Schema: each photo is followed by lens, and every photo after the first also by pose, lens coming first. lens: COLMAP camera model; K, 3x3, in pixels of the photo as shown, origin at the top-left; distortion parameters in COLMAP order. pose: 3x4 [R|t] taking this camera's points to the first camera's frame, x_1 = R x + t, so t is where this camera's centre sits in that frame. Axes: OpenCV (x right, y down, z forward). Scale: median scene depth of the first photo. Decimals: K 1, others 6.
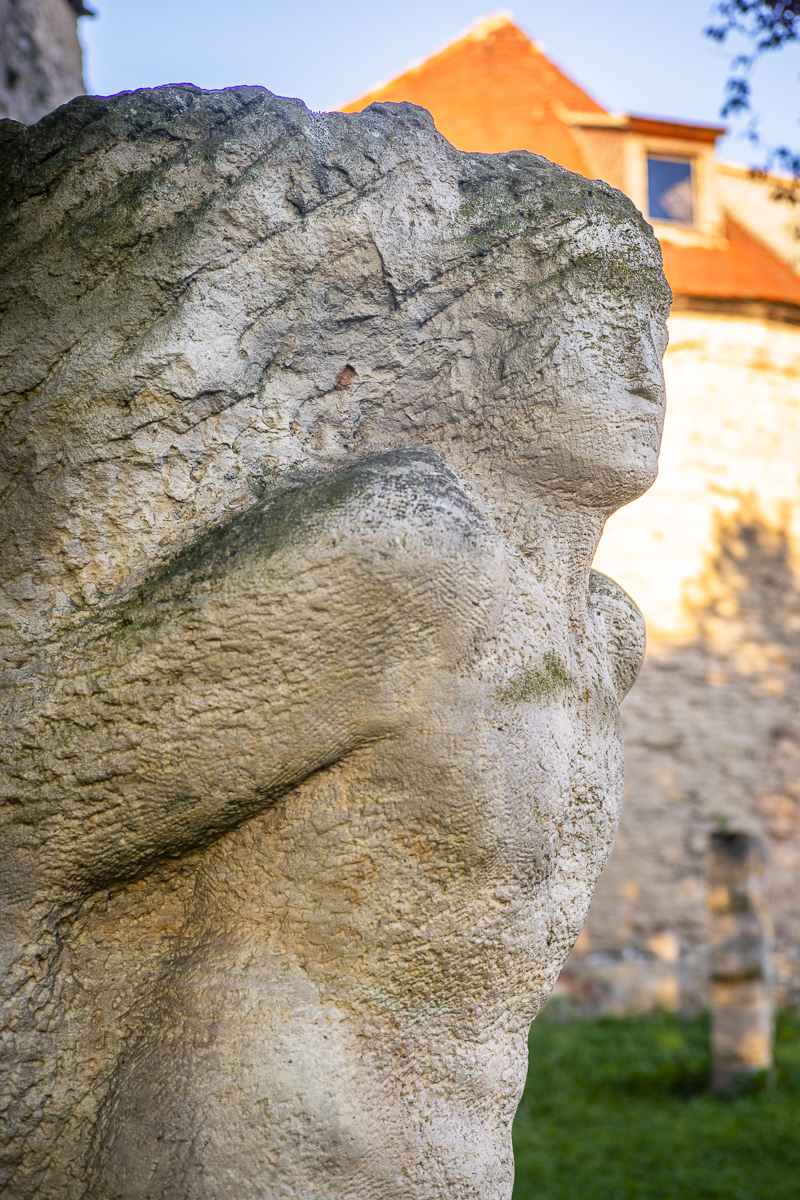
lens RADIAL K [[1757.5, 0, 400.0], [0, 1757.5, 600.0], [0, 0, 1]] dist [0.094201, -0.136381]
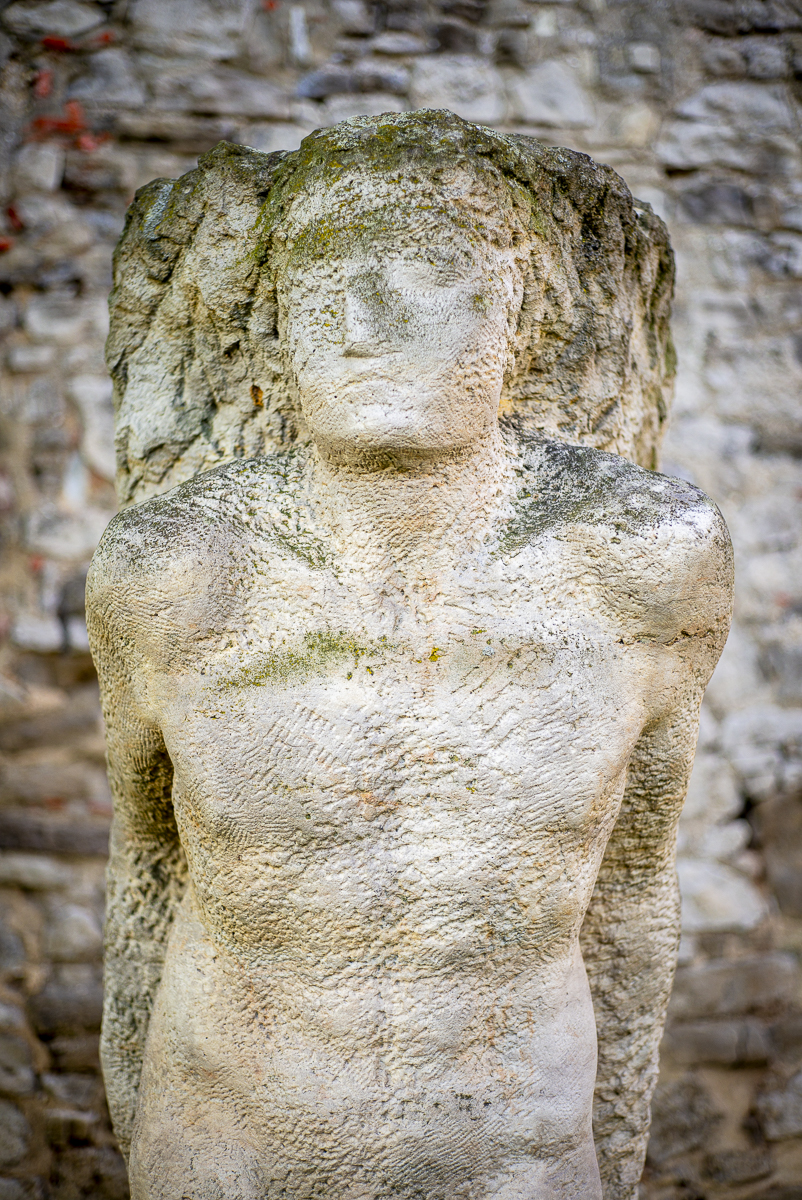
lens RADIAL K [[1757.5, 0, 401.0], [0, 1757.5, 600.0], [0, 0, 1]] dist [0.094201, -0.136381]
pose [[0.374823, -0.082220, -0.923443, 1.088903], [0.194523, 0.980862, -0.008376, 0.031079], [0.906459, -0.176492, 0.383643, 0.658021]]
